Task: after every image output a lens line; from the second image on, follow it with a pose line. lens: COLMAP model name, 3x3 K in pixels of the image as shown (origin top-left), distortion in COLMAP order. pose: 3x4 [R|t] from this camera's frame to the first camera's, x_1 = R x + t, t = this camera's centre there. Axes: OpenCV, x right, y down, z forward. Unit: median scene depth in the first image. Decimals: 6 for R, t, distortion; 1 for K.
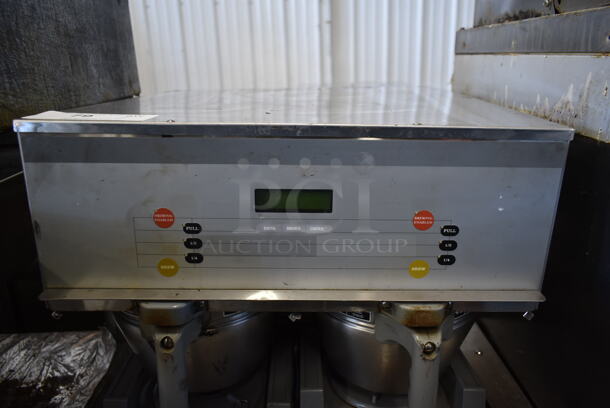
lens RADIAL K [[462.9, 0, 305.0], [0, 462.9, 204.0], [0, 0, 1]] dist [-0.020545, 0.004549]
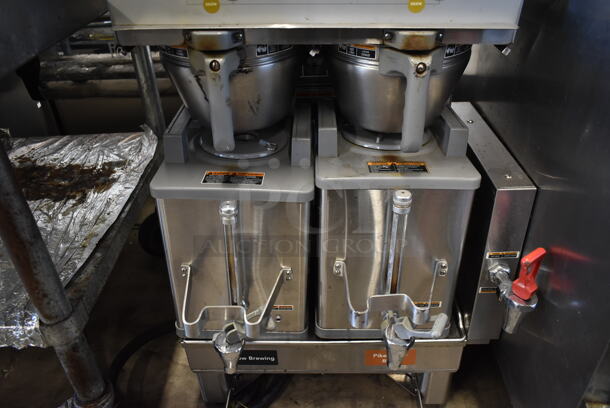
lens RADIAL K [[466.6, 0, 305.0], [0, 466.6, 204.0], [0, 0, 1]] dist [-0.020370, 0.005854]
pose [[0.999459, 0.000218, -0.032893, -0.006155], [0.008954, 0.960407, 0.278456, 0.306906], [0.031652, -0.278600, 0.959886, -0.331405]]
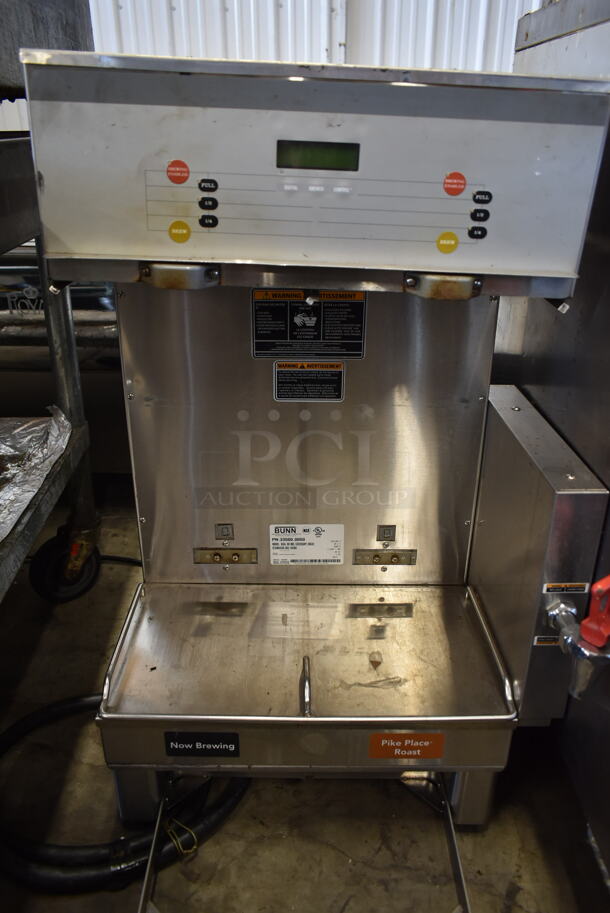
lens RADIAL K [[698.4, 0, 300.1], [0, 698.4, 454.9], [0, 0, 1]] dist [-0.020370, 0.005854]
pose [[0.999540, 0.026853, 0.014080, -0.061946], [-0.028526, 0.990224, 0.136539, 0.387437], [-0.010276, -0.136877, 0.990535, -0.461044]]
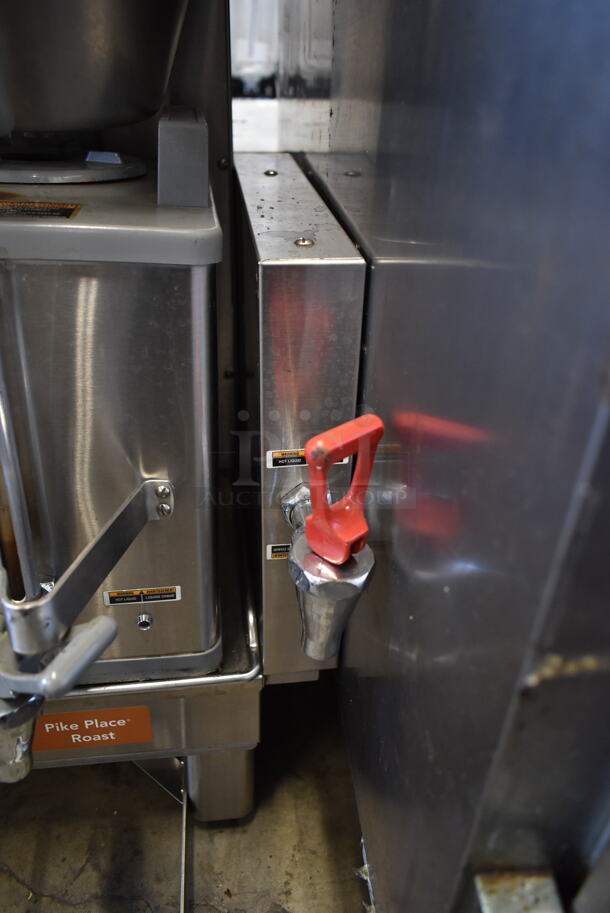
lens RADIAL K [[692.8, 0, 301.1], [0, 692.8, 456.7], [0, 0, 1]] dist [-0.020545, 0.004549]
pose [[0.990724, -0.023603, 0.133826, 0.480597], [-0.014162, 0.961505, 0.274423, 0.666998], [-0.135151, -0.273773, 0.952251, 0.285549]]
